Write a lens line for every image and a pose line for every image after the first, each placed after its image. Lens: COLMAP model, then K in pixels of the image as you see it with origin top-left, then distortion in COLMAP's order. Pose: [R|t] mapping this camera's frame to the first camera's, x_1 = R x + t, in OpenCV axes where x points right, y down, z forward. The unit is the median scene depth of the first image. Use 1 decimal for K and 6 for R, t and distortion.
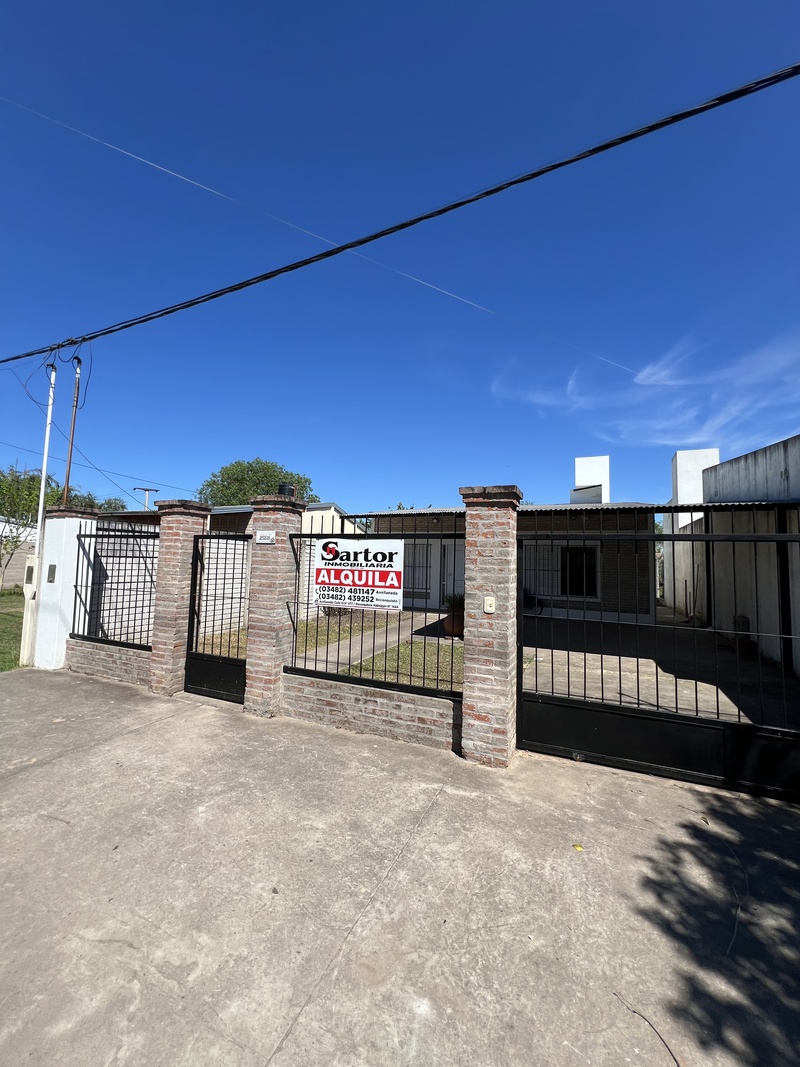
lens RADIAL K [[425.8, 0, 400.4], [0, 425.8, 532.2], [0, 0, 1]] dist [-0.004418, 0.000416]
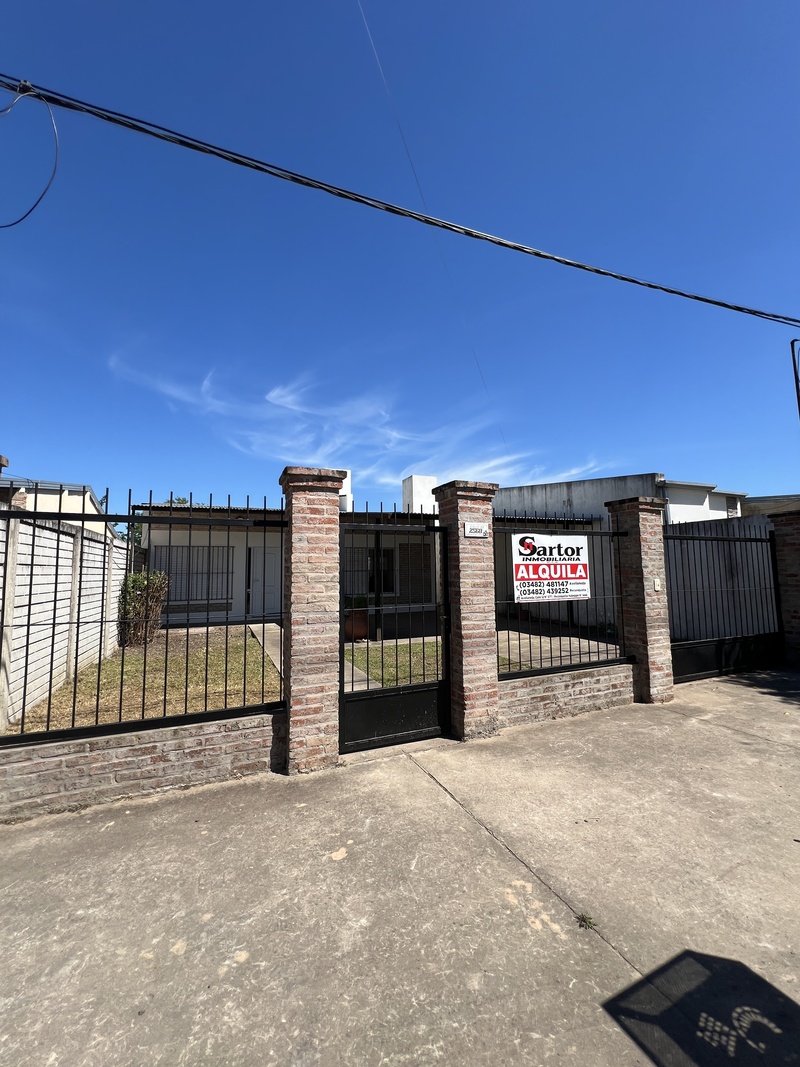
lens RADIAL K [[430.2, 0, 401.0], [0, 430.2, 534.1], [0, 0, 1]] dist [0.001551, 0.000430]
pose [[0.678441, 0.026970, 0.734160, -1.105892], [-0.021527, 0.999627, -0.016829, 0.039560], [-0.734340, -0.004387, 0.678768, 0.541203]]
